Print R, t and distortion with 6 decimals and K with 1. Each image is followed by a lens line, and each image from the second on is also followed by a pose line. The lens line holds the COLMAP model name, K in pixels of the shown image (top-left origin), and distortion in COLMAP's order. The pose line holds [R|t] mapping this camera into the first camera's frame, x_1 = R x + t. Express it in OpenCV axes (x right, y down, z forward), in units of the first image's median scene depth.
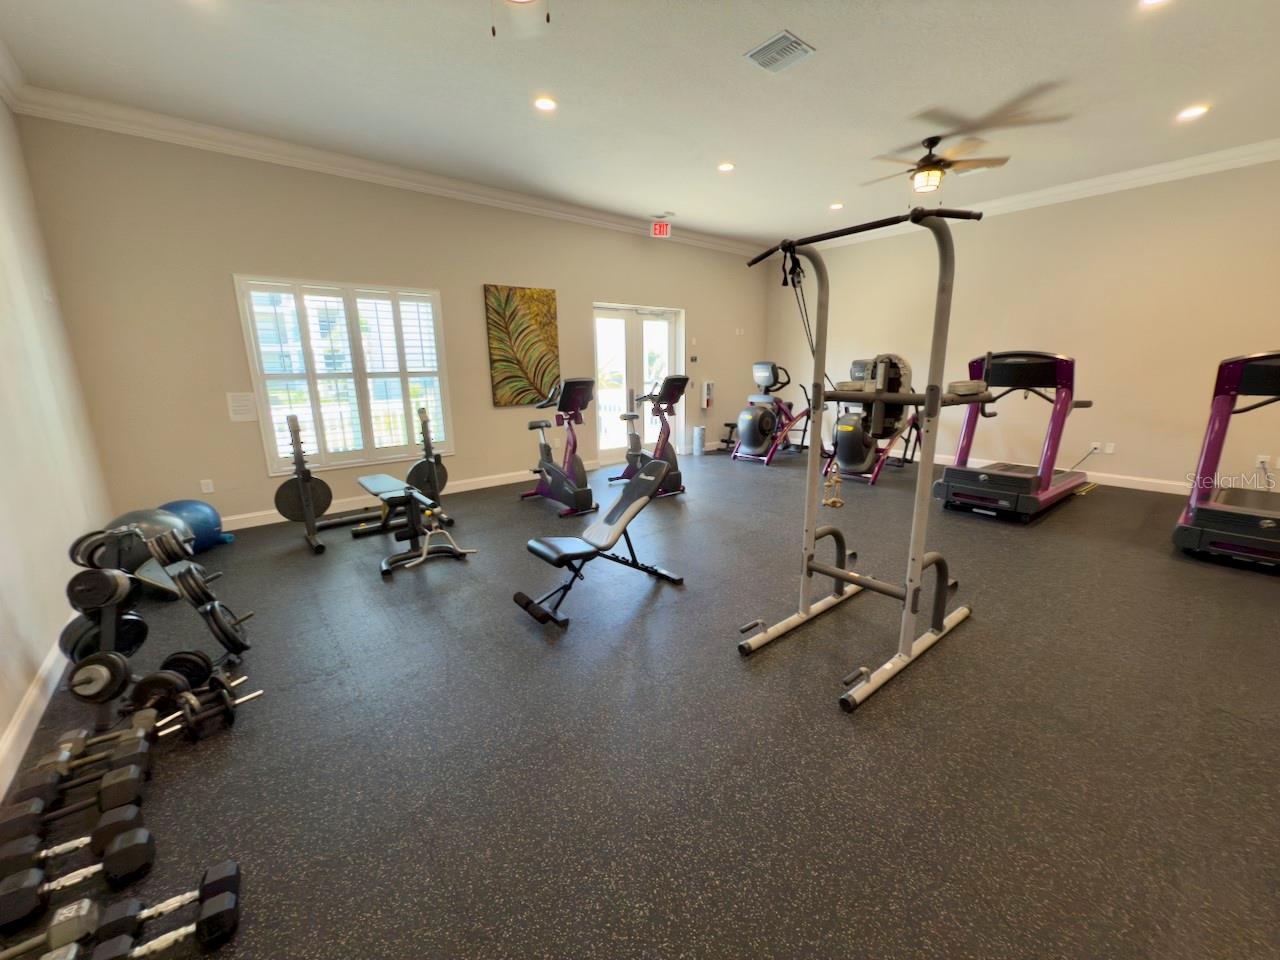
lens RADIAL K [[508.2, 0, 640.0], [0, 508.2, 480.0], [0, 0, 1]] dist [-0.000661, -0.000172]
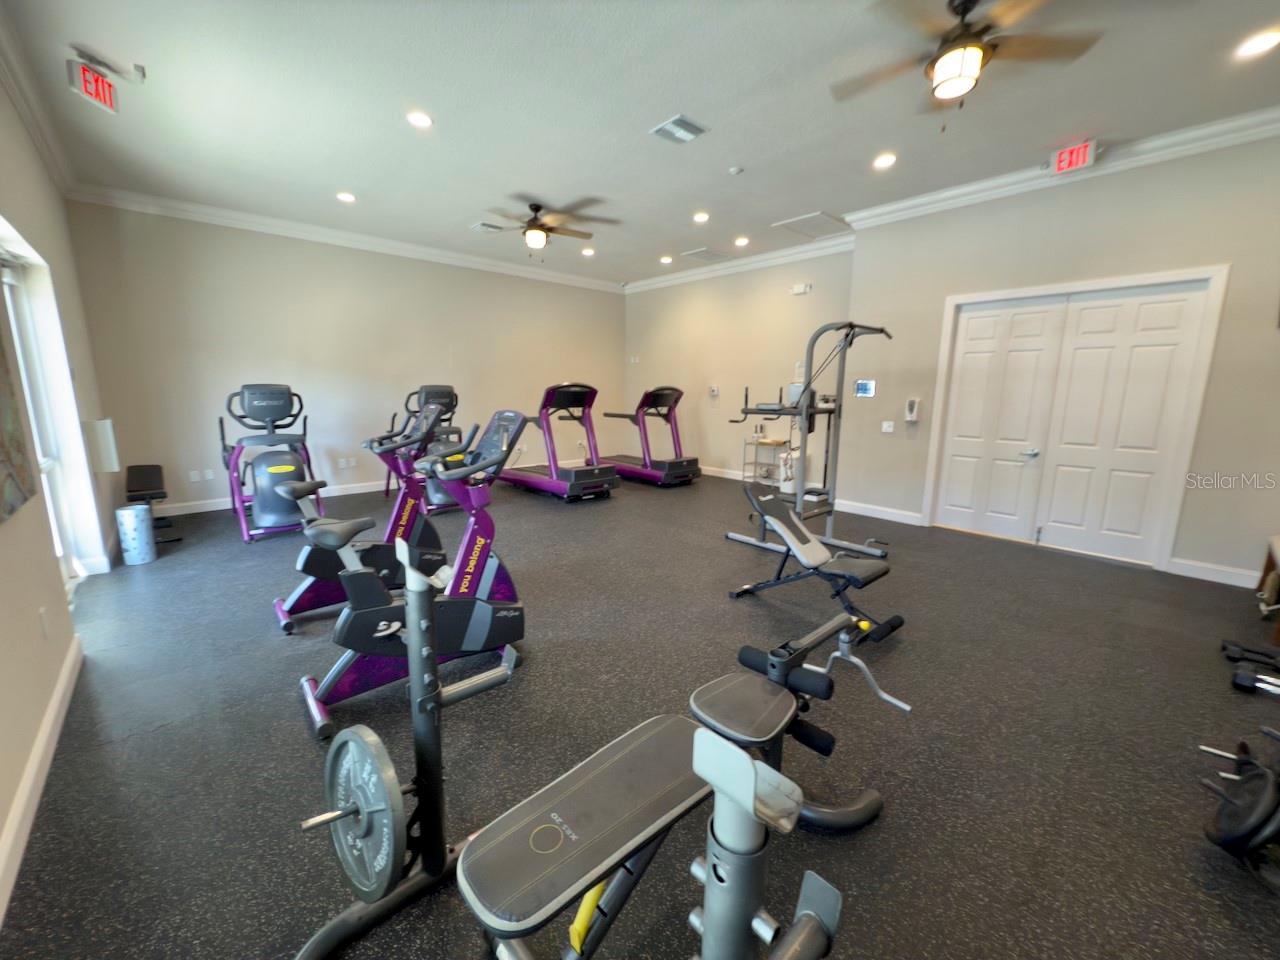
lens RADIAL K [[508.2, 0, 640.0], [0, 508.2, 480.0], [0, 0, 1]] dist [-0.000661, -0.000172]
pose [[-0.055332, -0.166763, 0.984443, -0.690186], [0.213179, 0.961246, 0.174815, -0.195631], [-0.975445, 0.219536, -0.017637, 0.878477]]
